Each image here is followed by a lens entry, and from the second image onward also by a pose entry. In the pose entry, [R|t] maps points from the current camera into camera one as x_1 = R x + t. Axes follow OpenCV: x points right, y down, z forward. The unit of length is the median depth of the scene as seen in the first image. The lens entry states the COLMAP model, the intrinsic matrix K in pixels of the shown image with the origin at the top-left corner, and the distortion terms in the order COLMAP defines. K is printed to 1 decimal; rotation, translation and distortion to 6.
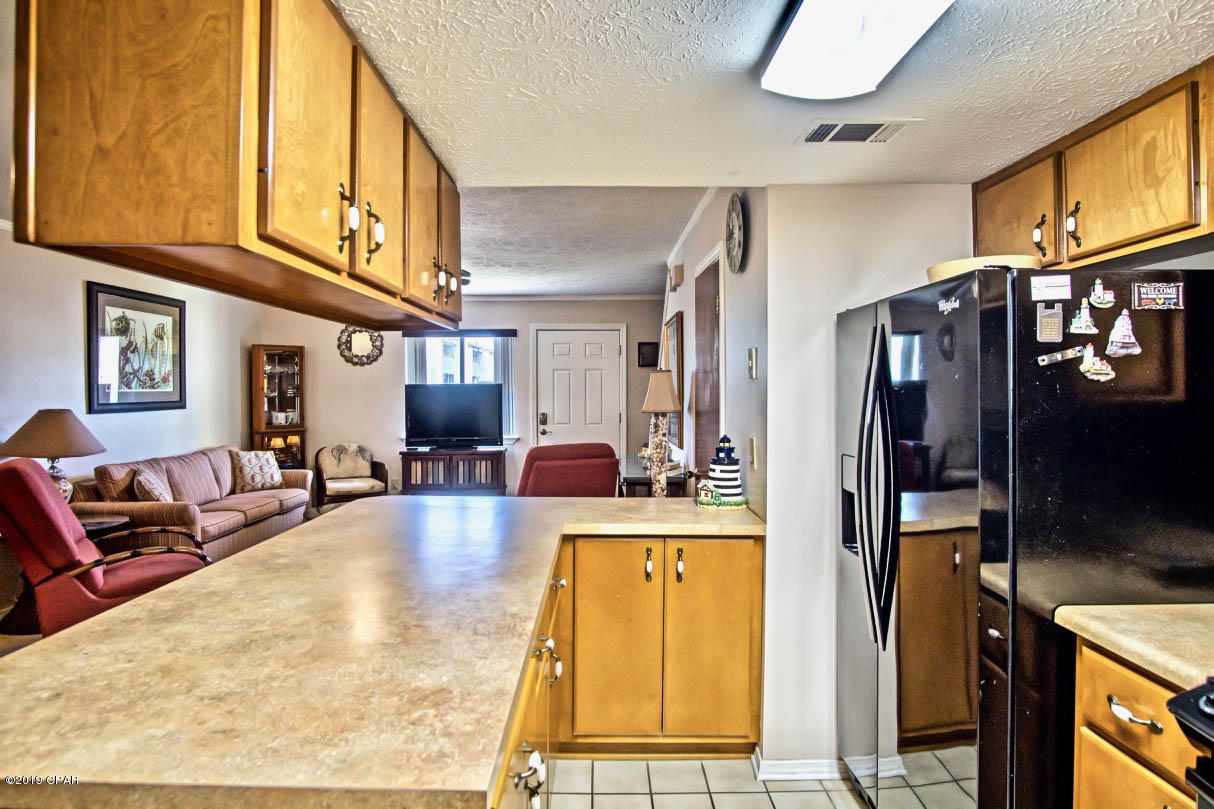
lens RADIAL K [[651.9, 0, 607.9], [0, 651.9, 395.7], [0, 0, 1]] dist [-0.034522, 0.008713]
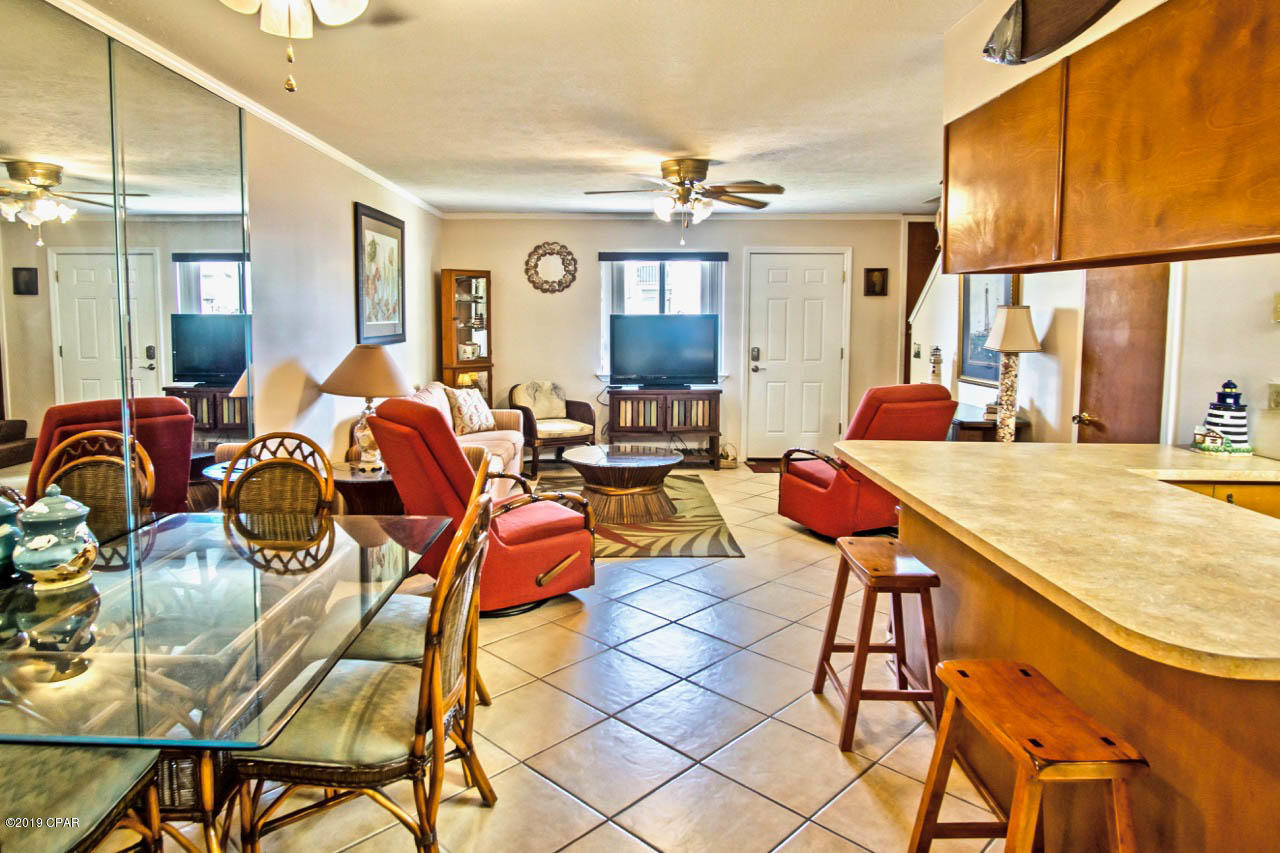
lens RADIAL K [[774.4, 0, 609.7], [0, 774.4, 375.7], [0, 0, 1]] dist [-0.038249, 0.010050]
pose [[0.999474, 0.006919, -0.031695, -0.358319], [-0.004683, 0.997530, 0.070088, -0.010735], [0.032102, -0.069903, 0.997037, -0.079229]]
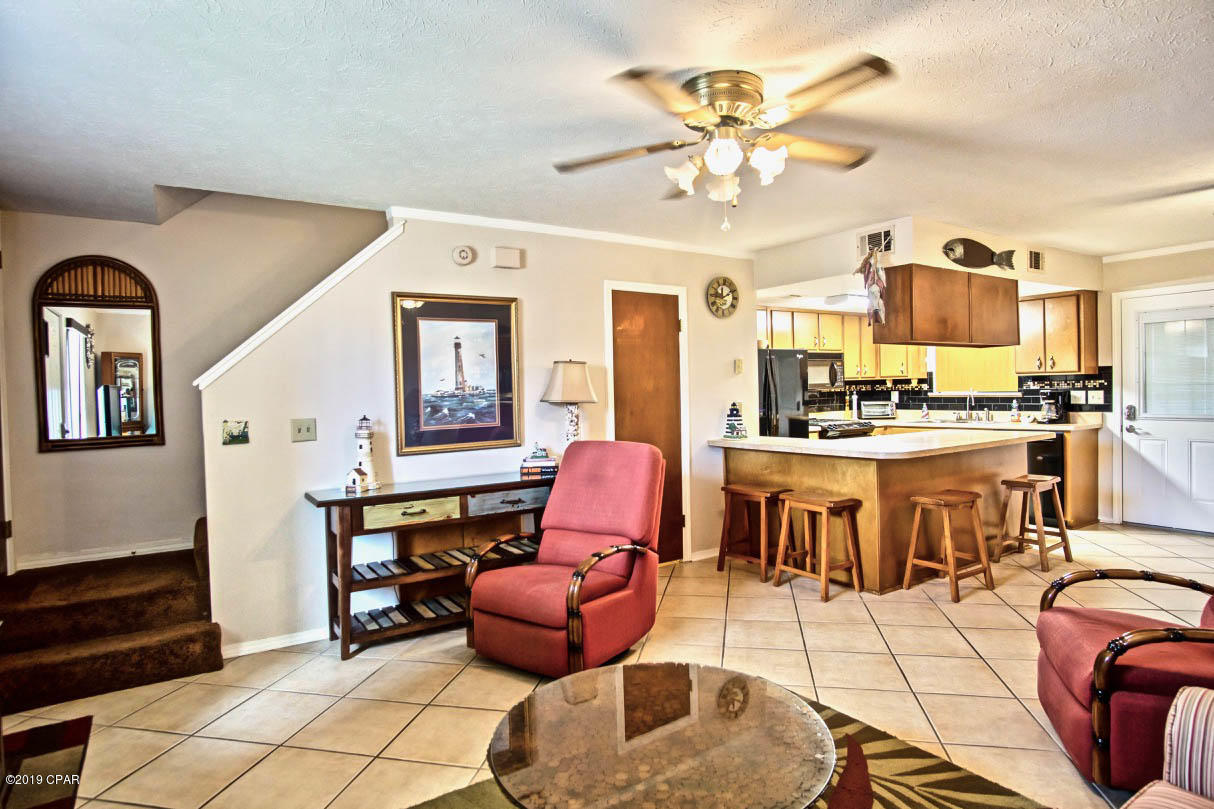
lens RADIAL K [[651.9, 0, 607.9], [0, 651.9, 395.7], [0, 0, 1]] dist [-0.034522, 0.008713]
pose [[-0.524592, 0.004701, 0.851341, -0.638242], [0.033293, 0.999333, 0.014997, 0.000045], [-0.850703, 0.036211, -0.524399, 1.175657]]
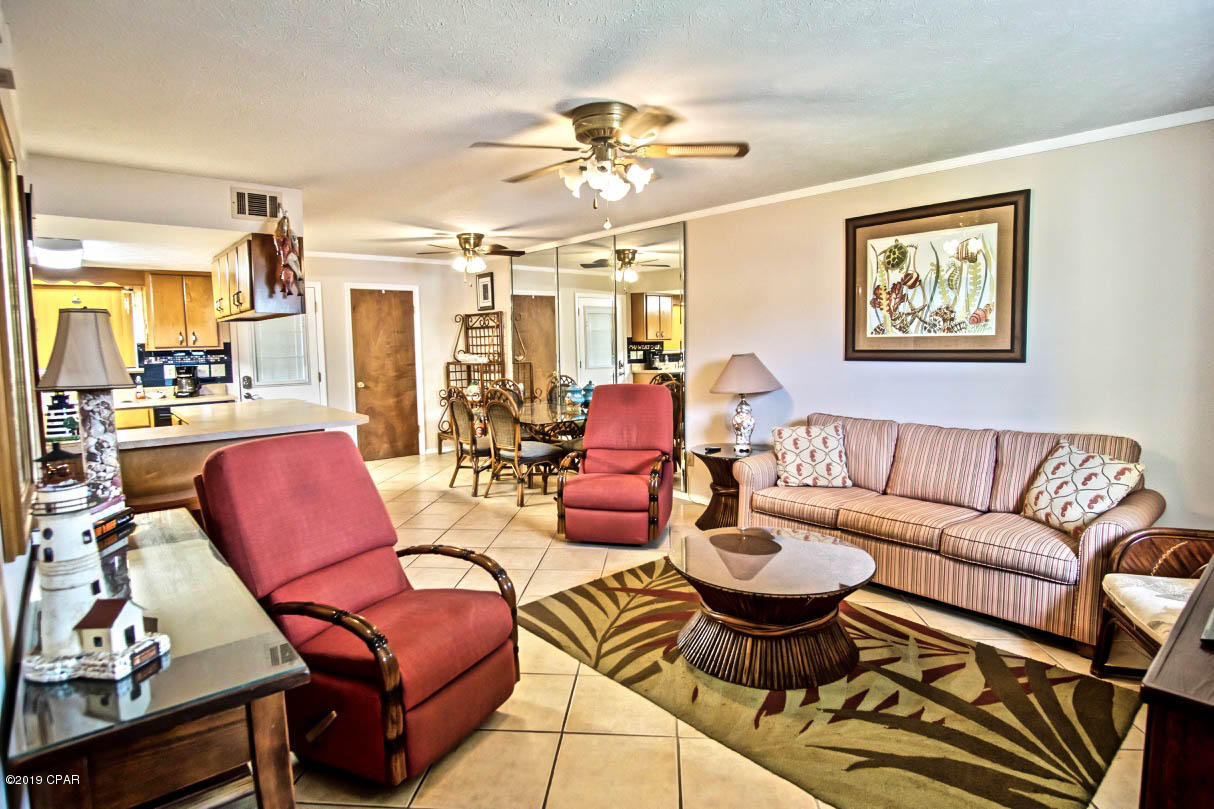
lens RADIAL K [[651.9, 0, 607.9], [0, 651.9, 395.7], [0, 0, 1]] dist [-0.034522, 0.008713]
pose [[-0.779681, 0.067178, -0.622563, 0.062012], [0.011097, 0.995555, 0.093527, -0.011772], [0.626079, 0.066013, -0.776960, 1.319666]]
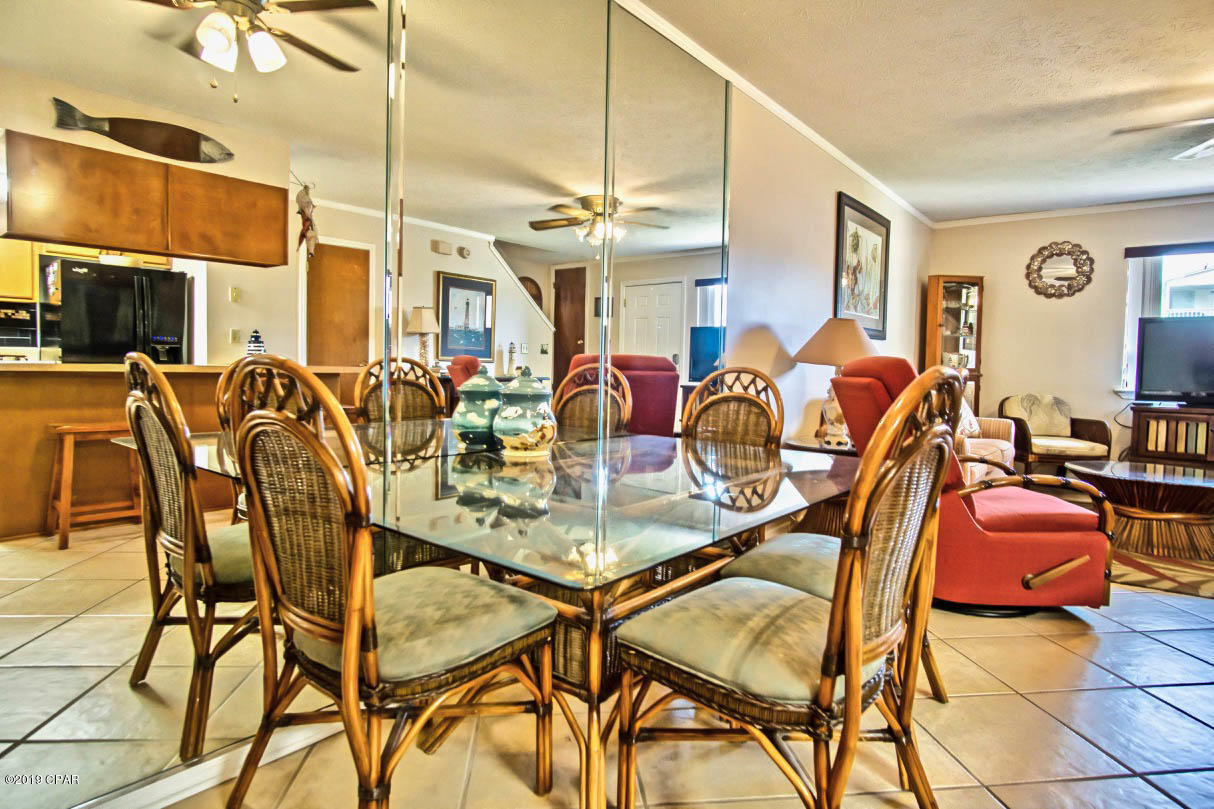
lens RADIAL K [[651.9, 0, 607.9], [0, 651.9, 395.7], [0, 0, 1]] dist [-0.034522, 0.008713]
pose [[0.757094, 0.047659, -0.651565, -0.375367], [-0.028466, 0.998795, 0.039981, 0.078260], [0.652686, -0.011722, 0.757538, 0.047805]]
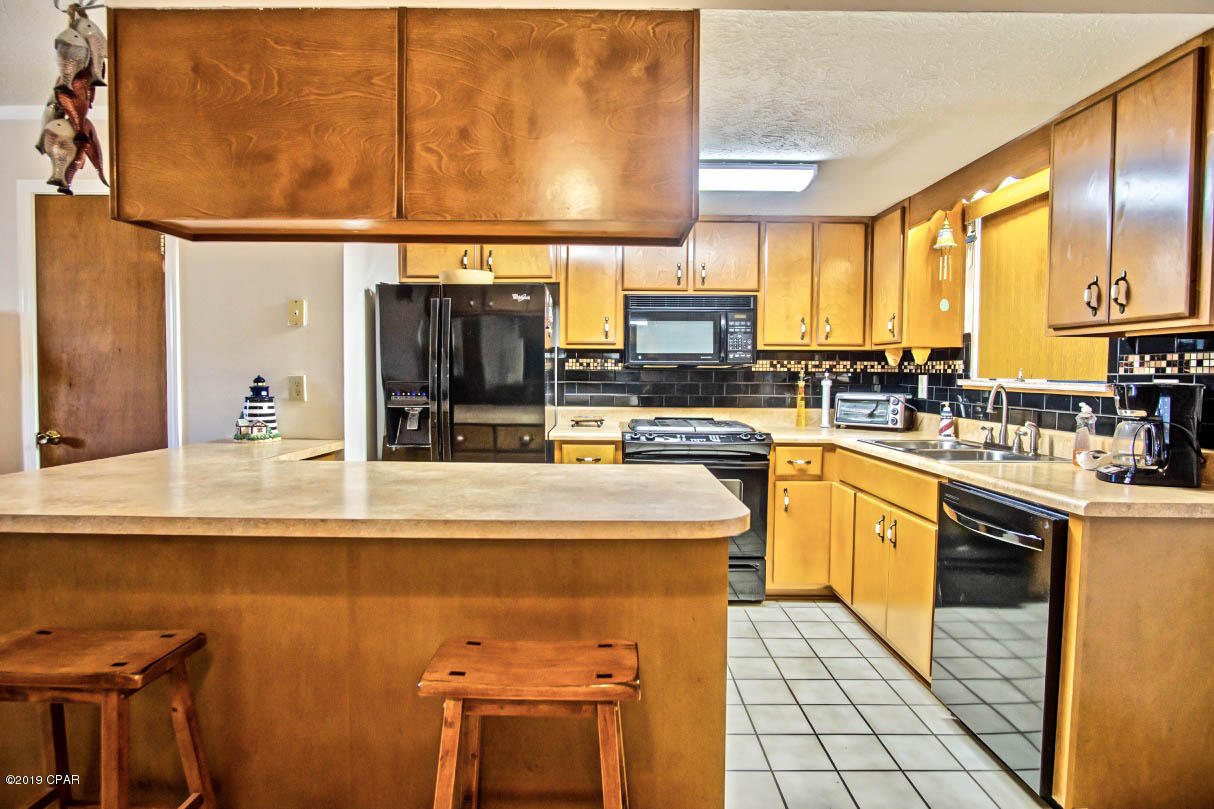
lens RADIAL K [[651.9, 0, 607.9], [0, 651.9, 395.7], [0, 0, 1]] dist [-0.034522, 0.008713]
pose [[0.020181, -0.036577, 0.999127, -0.450988], [0.003721, 0.999326, 0.036509, 0.028781], [-0.999789, 0.002981, 0.020304, 0.198840]]
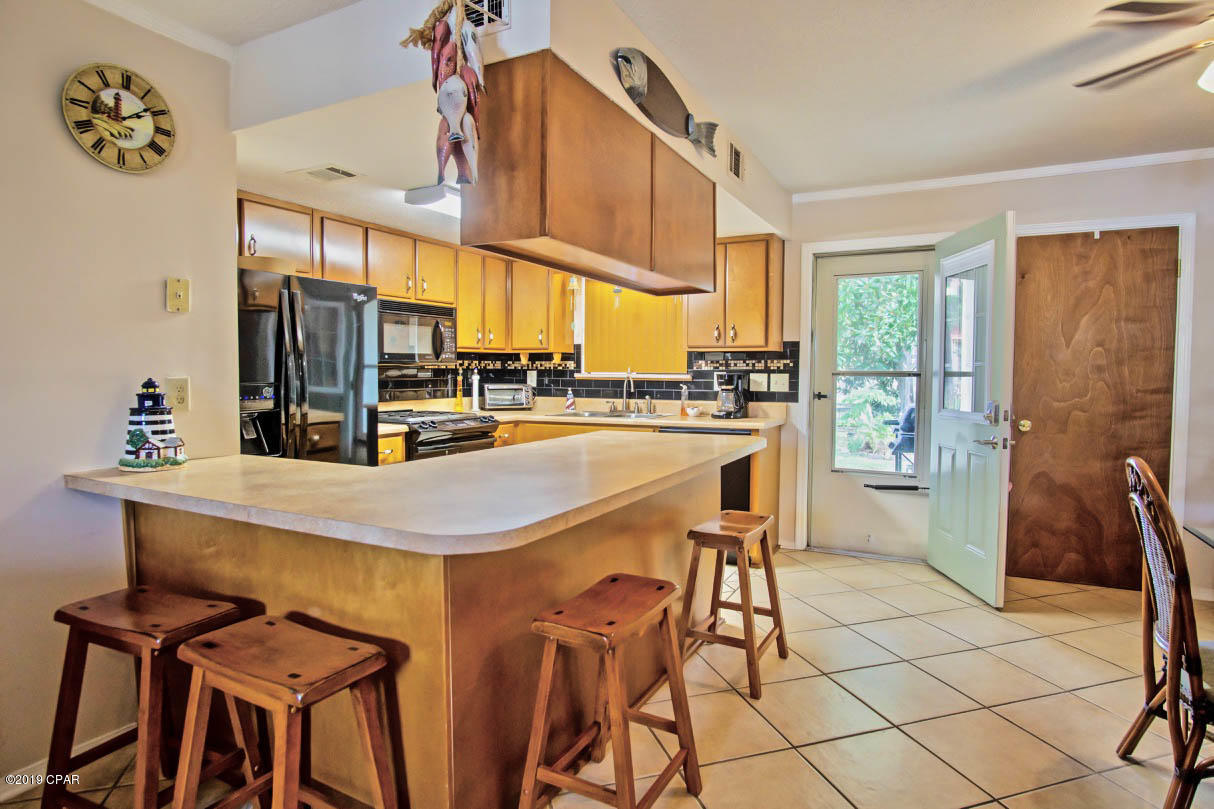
lens RADIAL K [[651.9, 0, 607.9], [0, 651.9, 395.7], [0, 0, 1]] dist [-0.034522, 0.008713]
pose [[-0.874026, -0.021004, 0.485424, -0.348865], [0.003144, 0.998800, 0.048877, 0.022792], [-0.485868, 0.044246, -0.872911, 0.714388]]
